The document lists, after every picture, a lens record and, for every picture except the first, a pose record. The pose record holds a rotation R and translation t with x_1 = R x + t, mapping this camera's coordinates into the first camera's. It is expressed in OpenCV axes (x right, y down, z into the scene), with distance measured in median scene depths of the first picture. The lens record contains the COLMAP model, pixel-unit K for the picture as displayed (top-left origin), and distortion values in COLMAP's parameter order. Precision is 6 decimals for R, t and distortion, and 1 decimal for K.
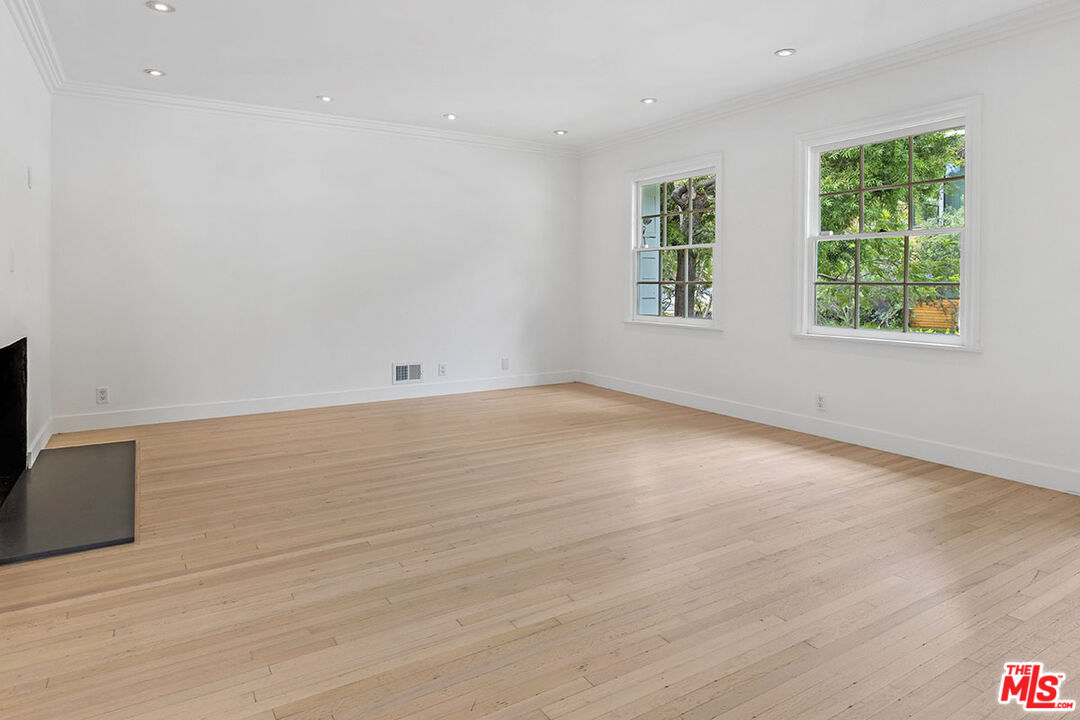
lens RADIAL K [[628.5, 0, 544.6], [0, 628.5, 287.5], [0, 0, 1]] dist [0.000751, 0.001367]
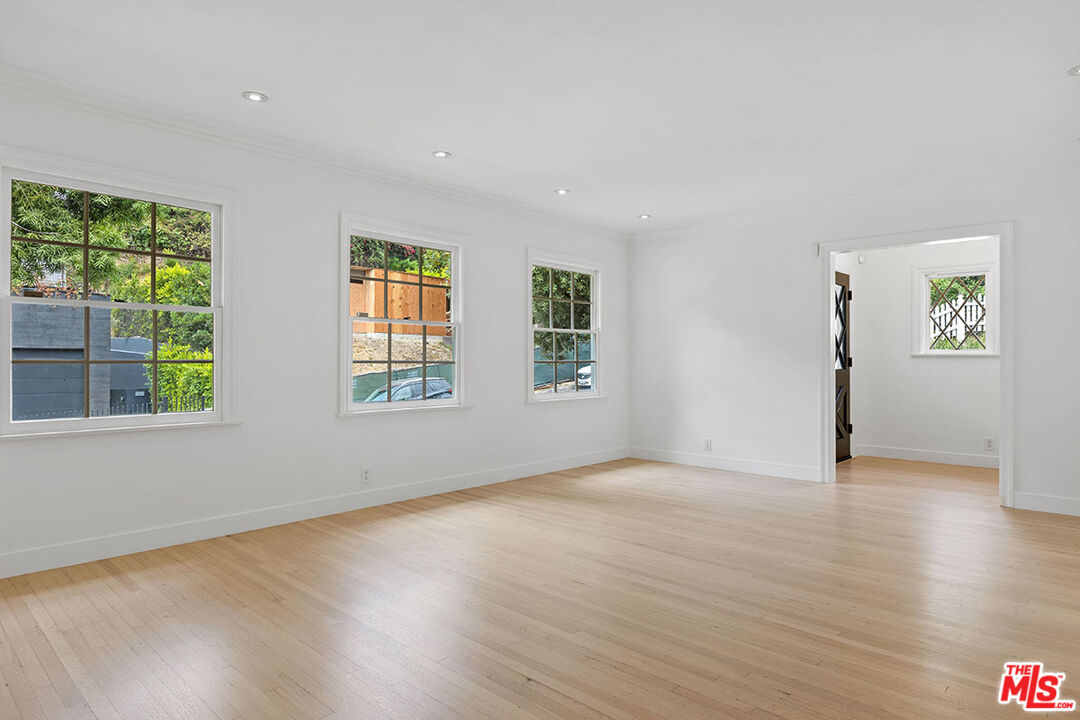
lens RADIAL K [[634.4, 0, 534.6], [0, 634.4, 362.8], [0, 0, 1]] dist [-0.005711, 0.000559]
pose [[-0.242107, -0.008763, 0.970210, -0.899424], [0.007021, 0.999917, 0.010783, -0.019325], [-0.970224, 0.009423, -0.242026, 1.365985]]
